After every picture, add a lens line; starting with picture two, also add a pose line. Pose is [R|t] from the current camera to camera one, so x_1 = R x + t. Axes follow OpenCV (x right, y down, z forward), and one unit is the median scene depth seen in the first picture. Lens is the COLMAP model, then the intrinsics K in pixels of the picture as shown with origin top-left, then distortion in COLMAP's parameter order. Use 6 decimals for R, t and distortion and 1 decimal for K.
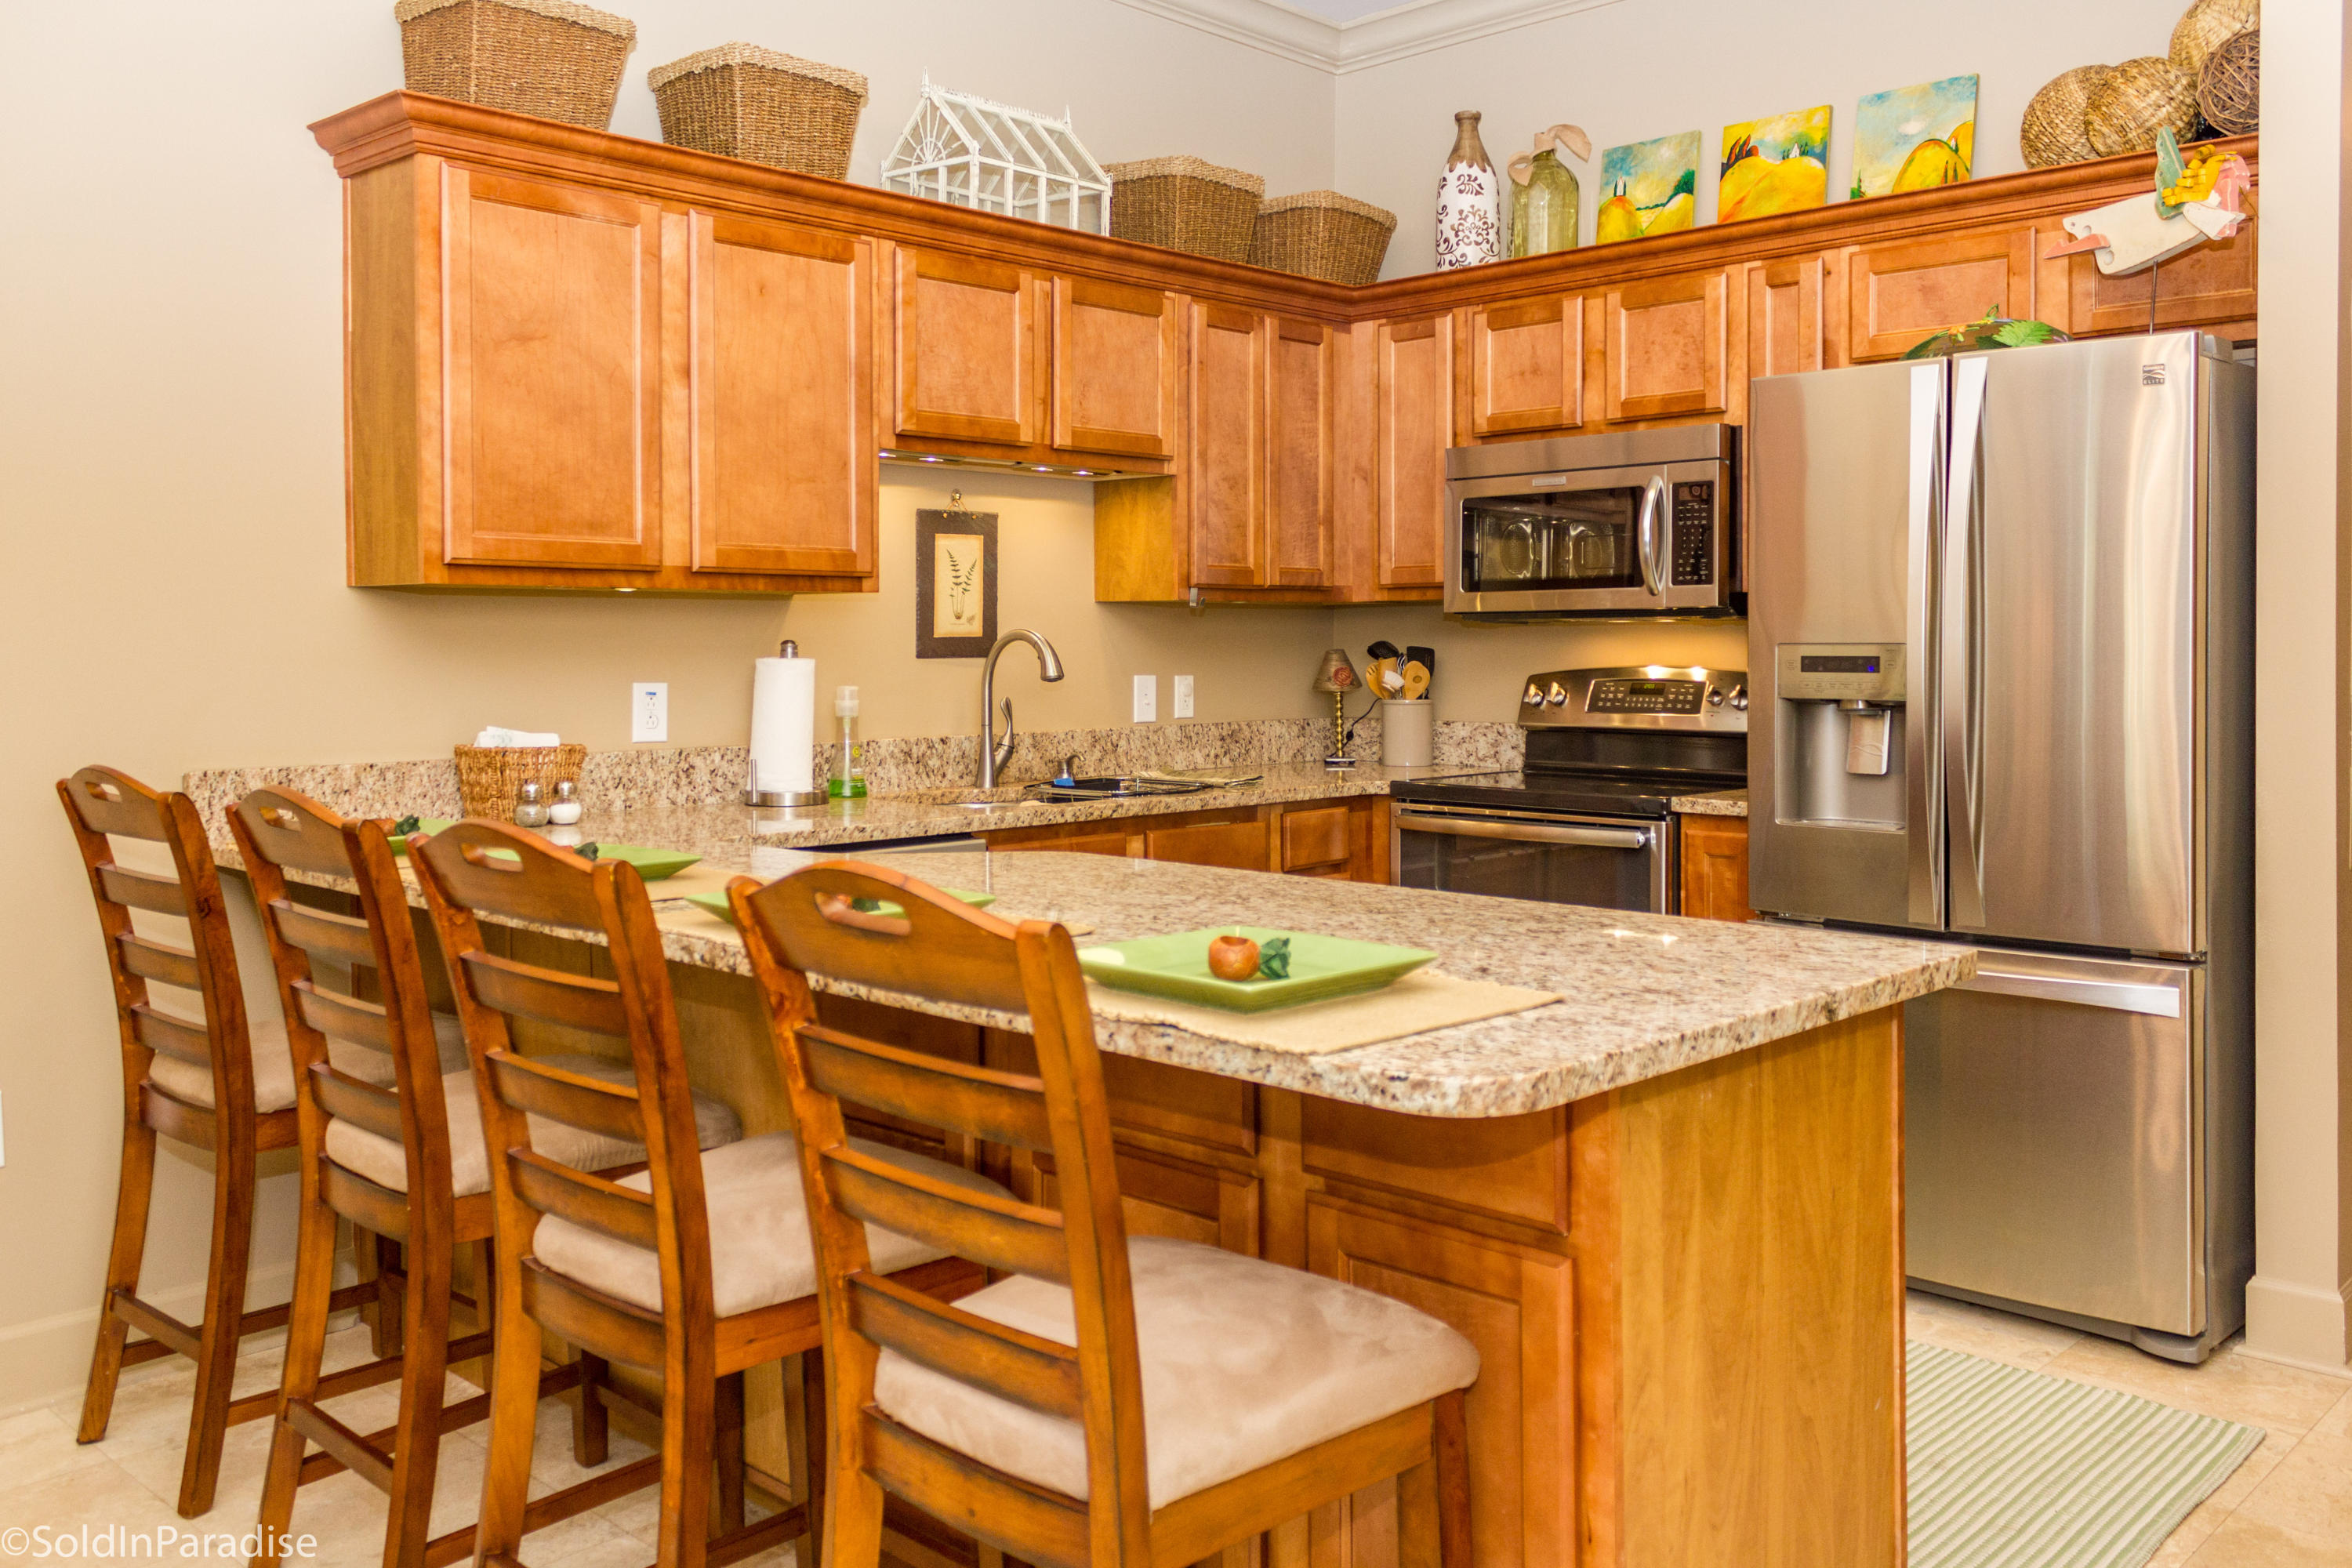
lens RADIAL K [[1915.8, 0, 1171.4], [0, 1915.8, 633.8], [0, 0, 1]] dist [0.007606, -0.073602]
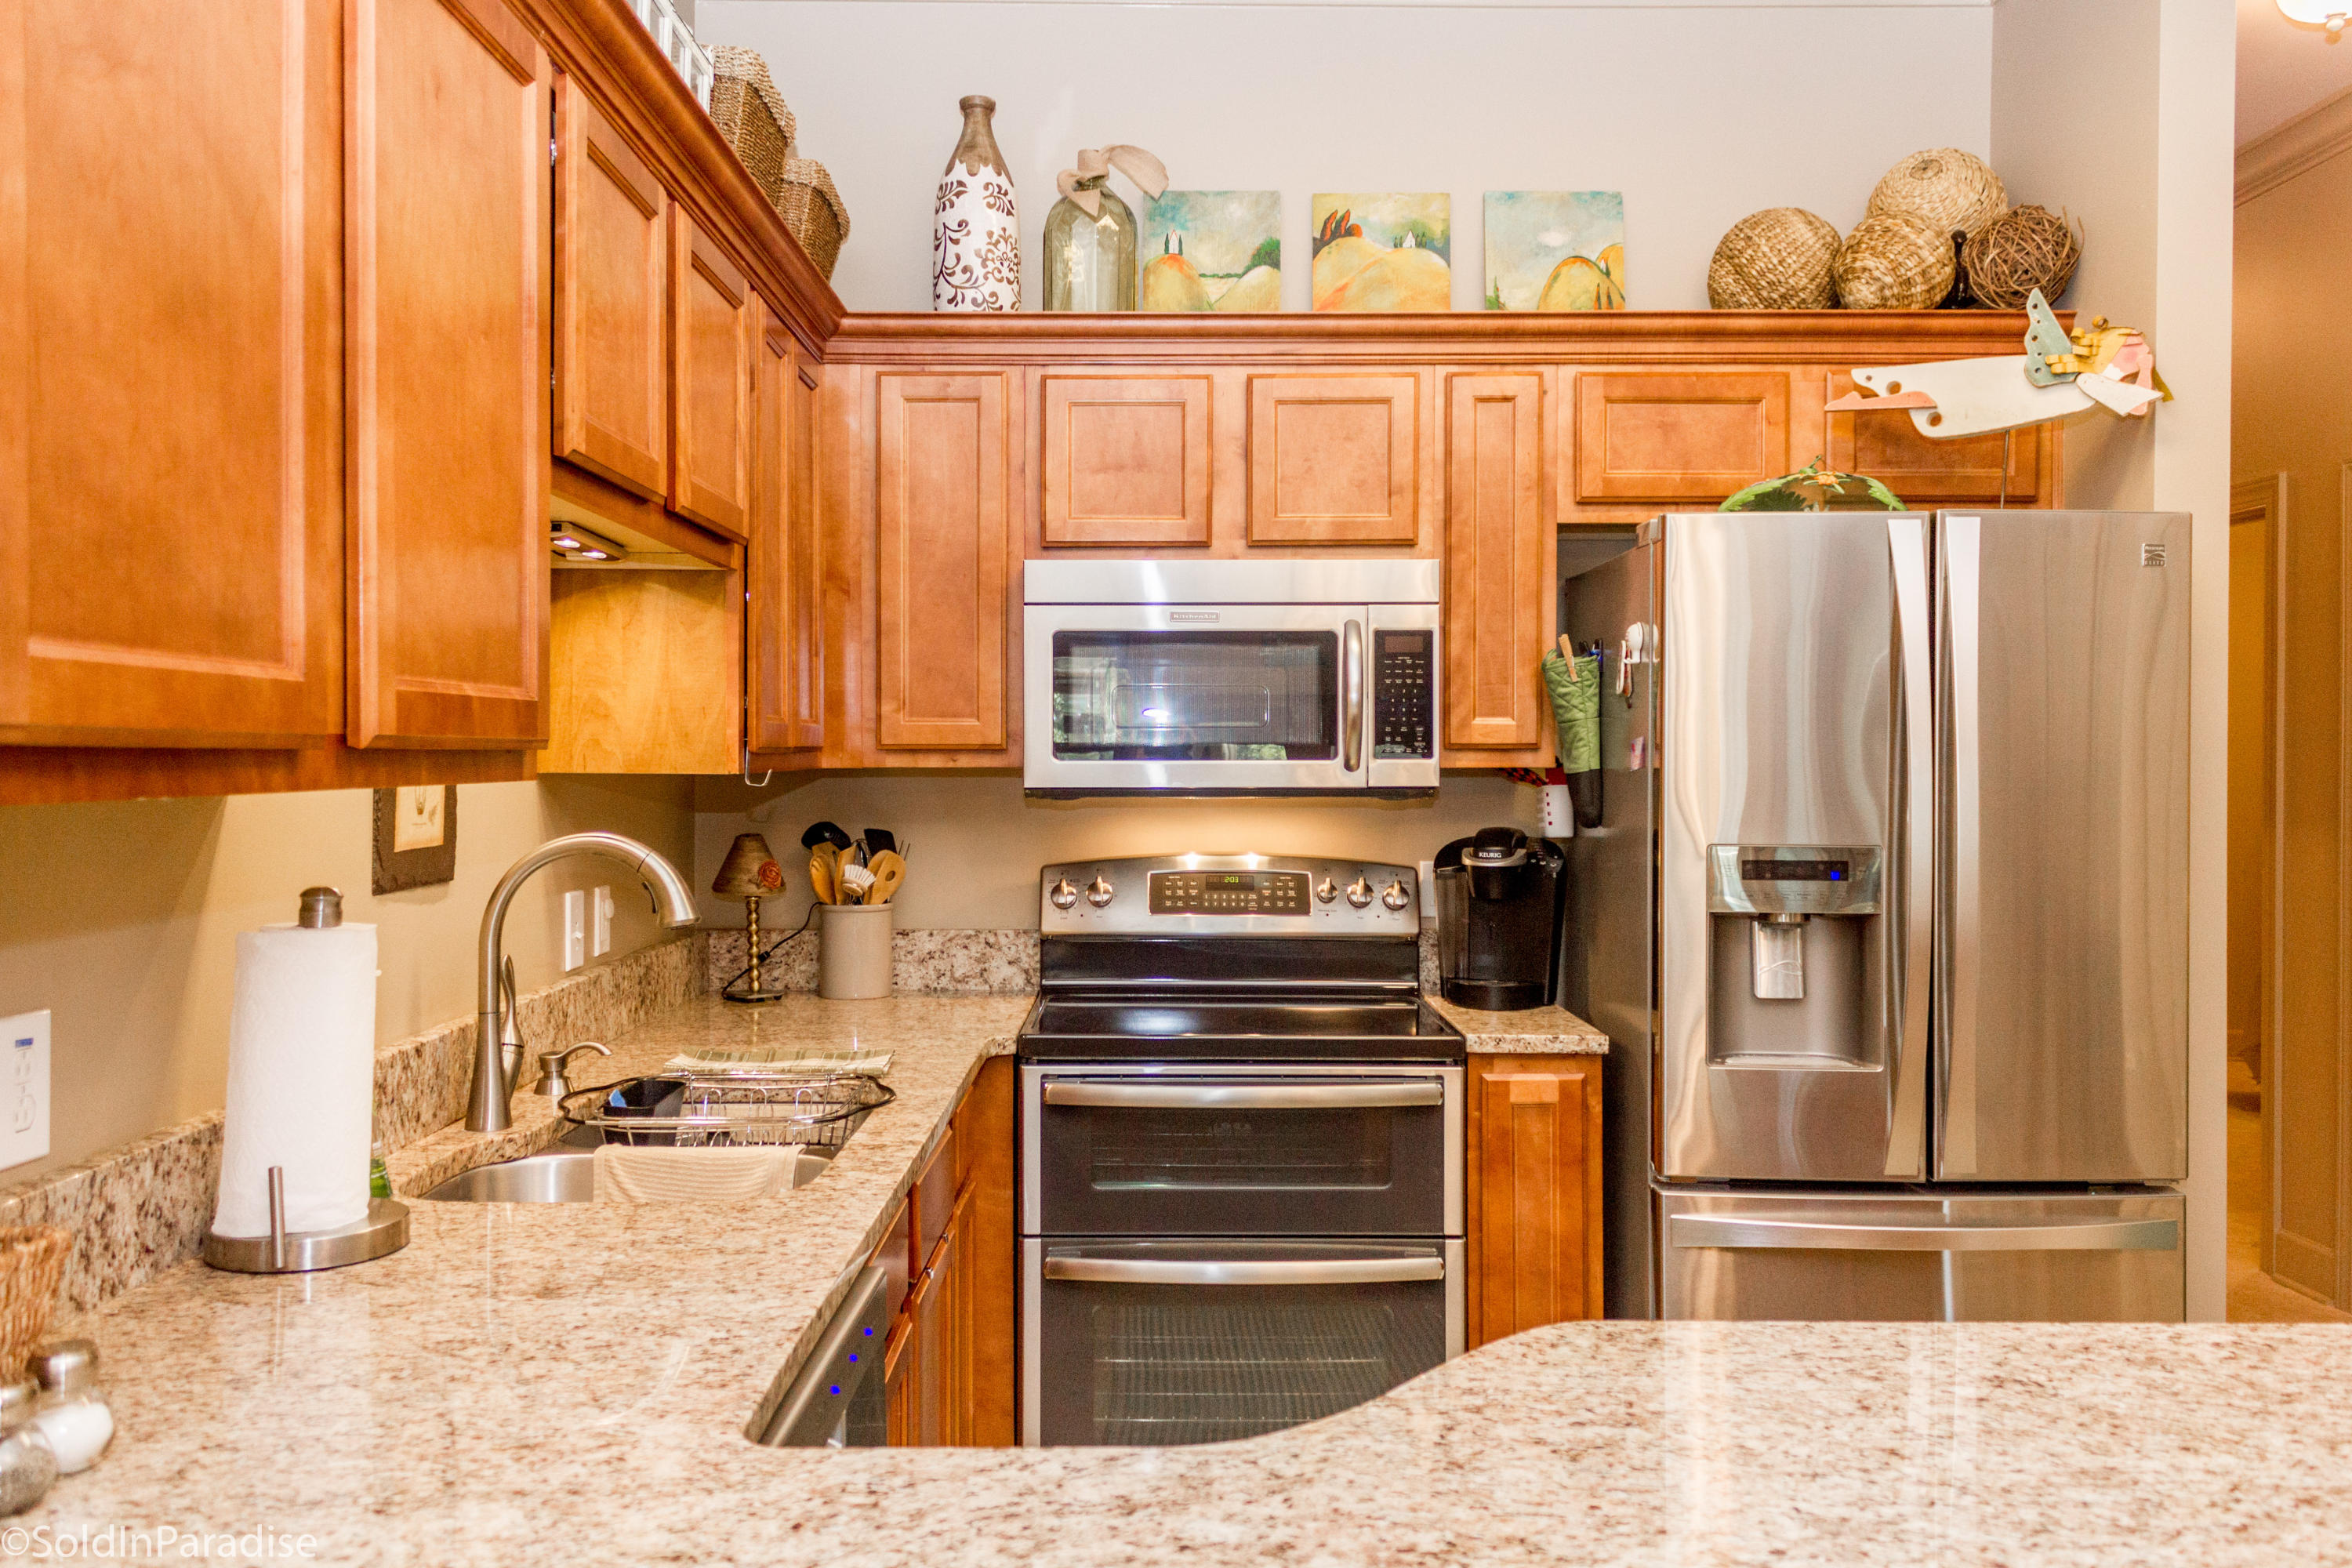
lens RADIAL K [[1898.0, 0, 1194.2], [0, 1898.0, 727.5], [0, 0, 1]] dist [0.053943, -0.039642]
pose [[0.711569, 0.014693, 0.702463, -0.338273], [-0.008150, 0.999887, -0.012658, -0.027325], [-0.702569, 0.003282, 0.711608, 0.486583]]
